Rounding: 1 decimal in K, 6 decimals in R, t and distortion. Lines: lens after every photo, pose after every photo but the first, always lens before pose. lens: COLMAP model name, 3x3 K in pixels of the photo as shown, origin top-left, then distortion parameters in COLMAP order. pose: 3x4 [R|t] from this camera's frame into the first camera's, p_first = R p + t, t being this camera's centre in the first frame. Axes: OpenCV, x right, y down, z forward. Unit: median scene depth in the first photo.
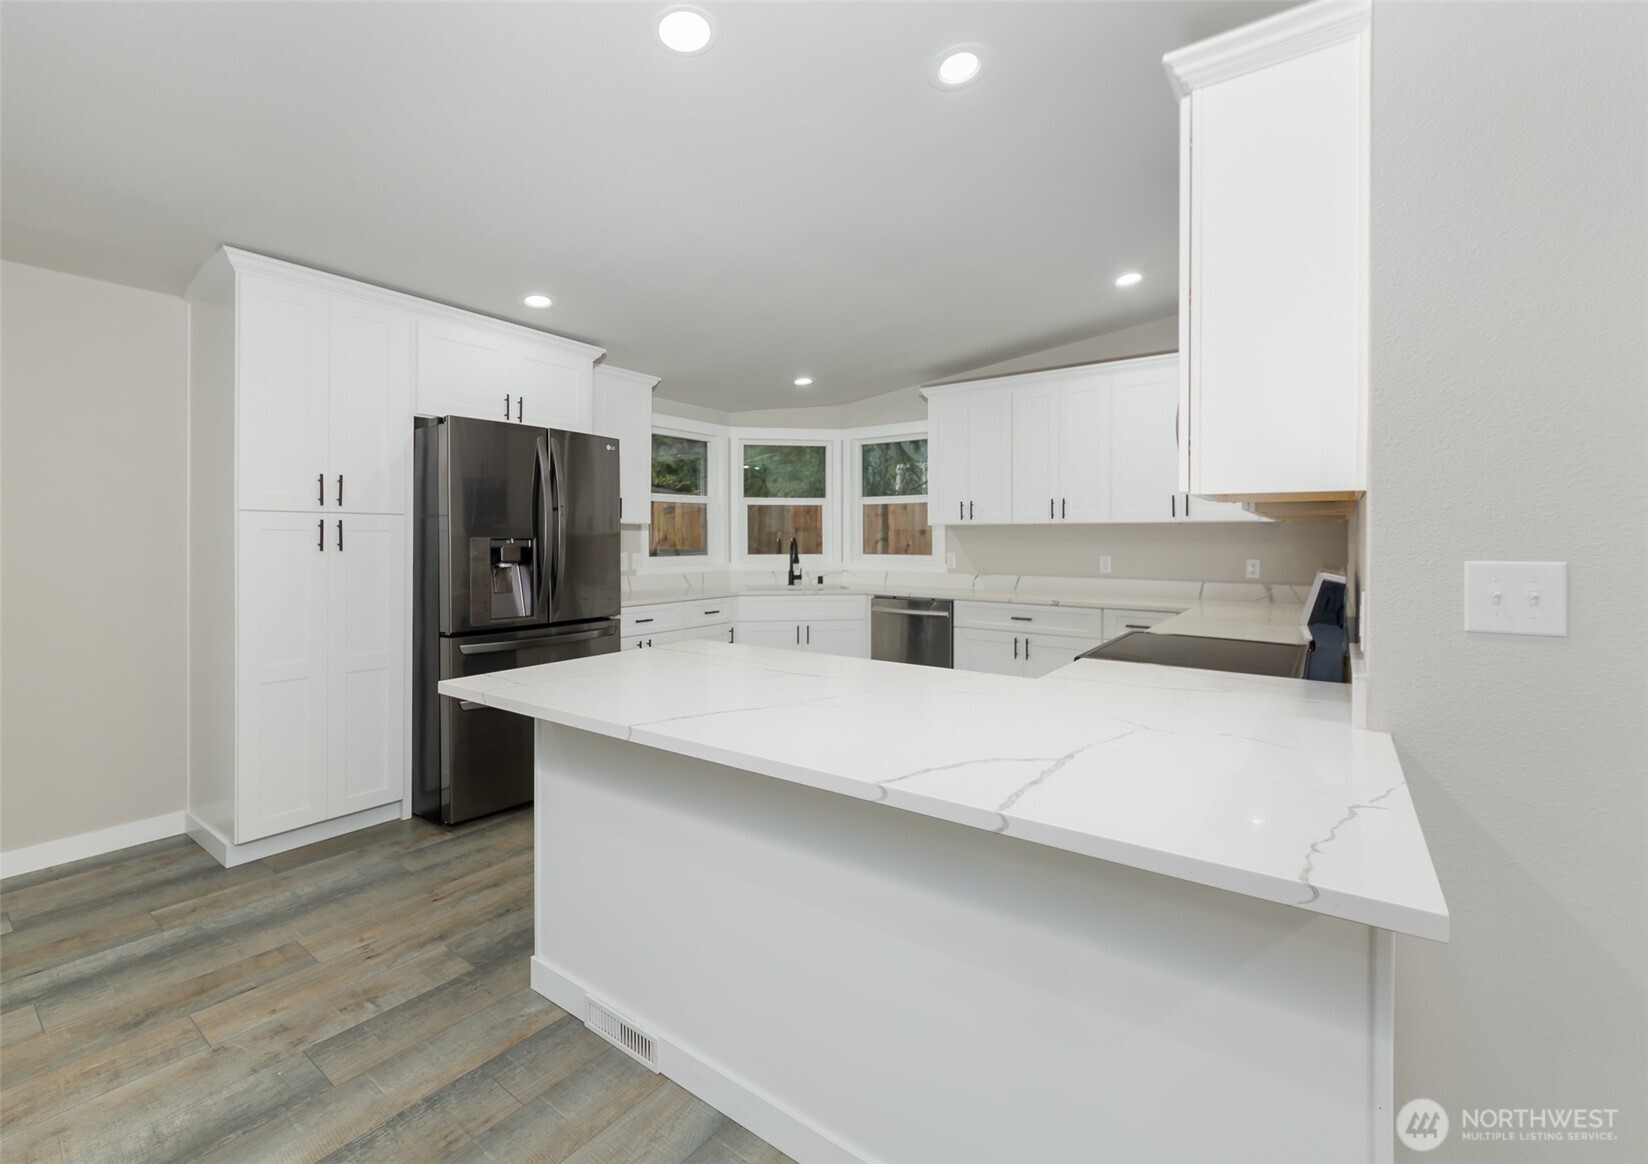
lens RADIAL K [[716.5, 0, 825.9], [0, 716.5, 533.4], [0, 0, 1]] dist [-0.002374, -0.000673]
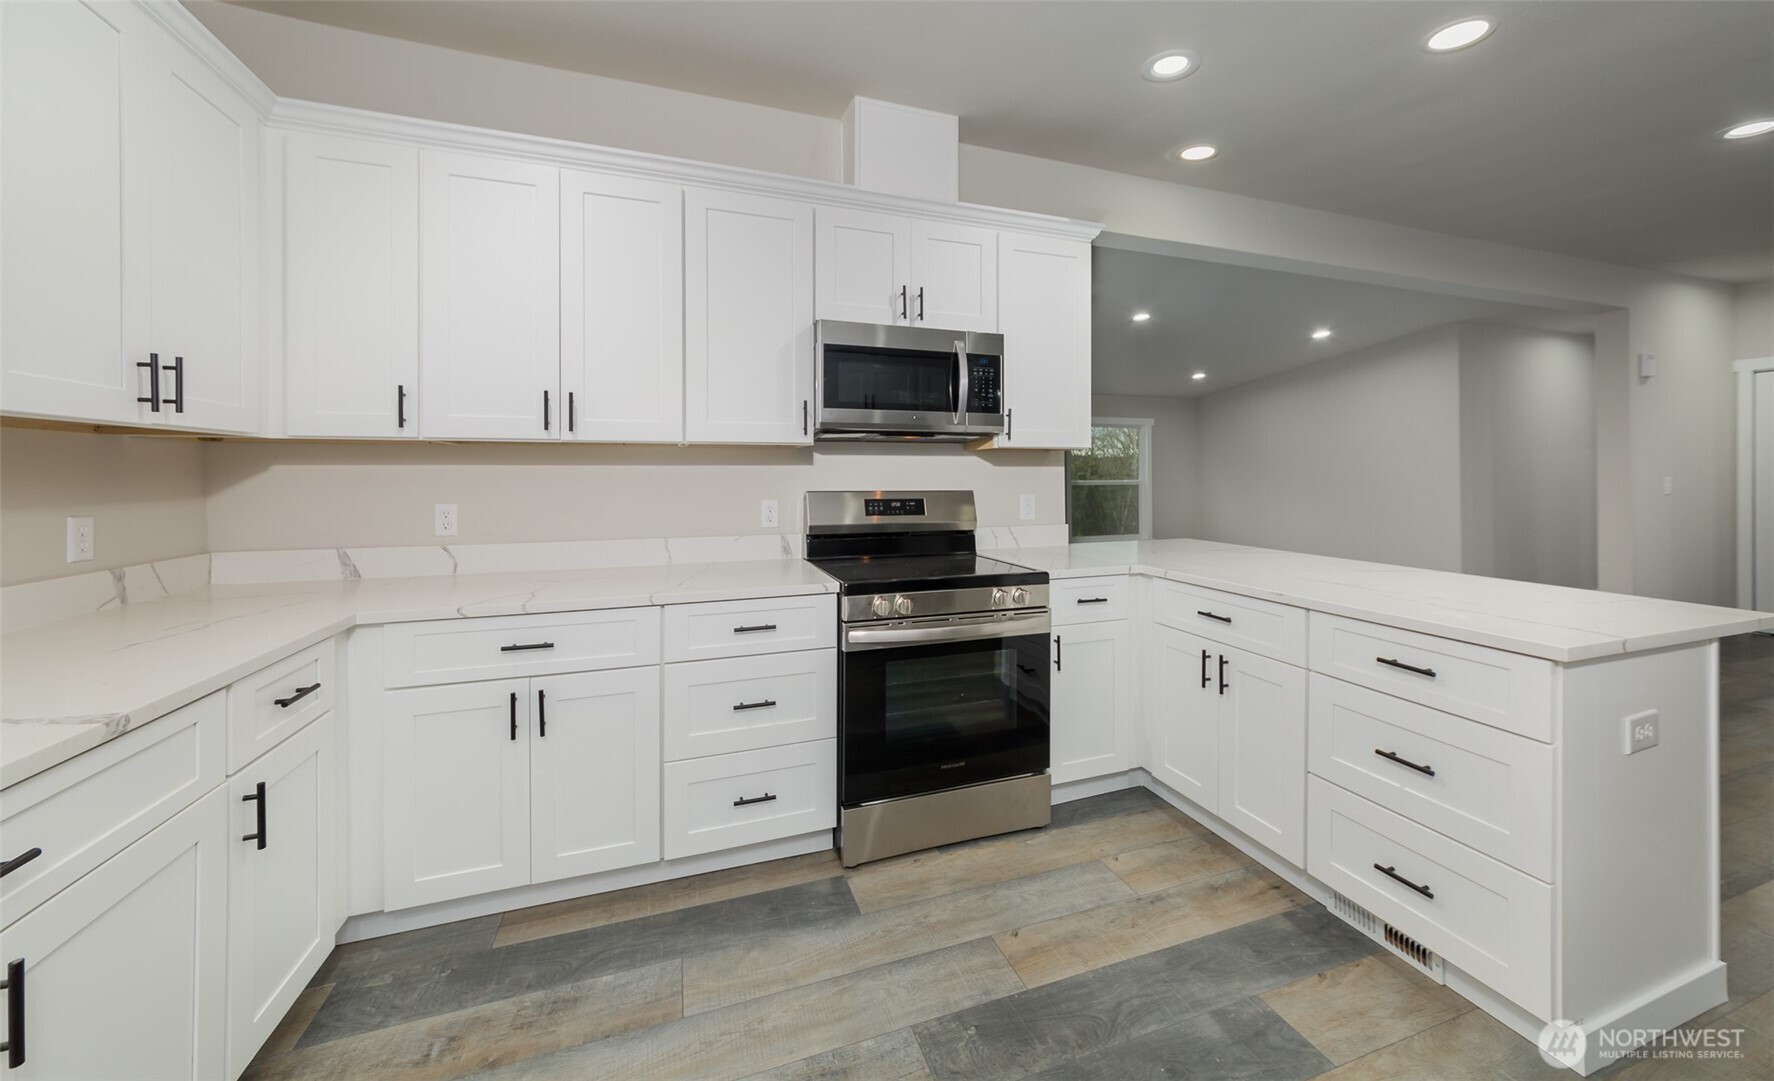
lens RADIAL K [[625.7, 0, 904.5], [0, 625.7, 470.2], [0, 0, 1]] dist [-0.001731, -0.000129]
pose [[-0.807150, 0.002182, 0.590343, -0.025883], [-0.004420, 0.999943, -0.009739, 0.008717], [-0.590330, -0.010470, -0.807094, 0.949187]]
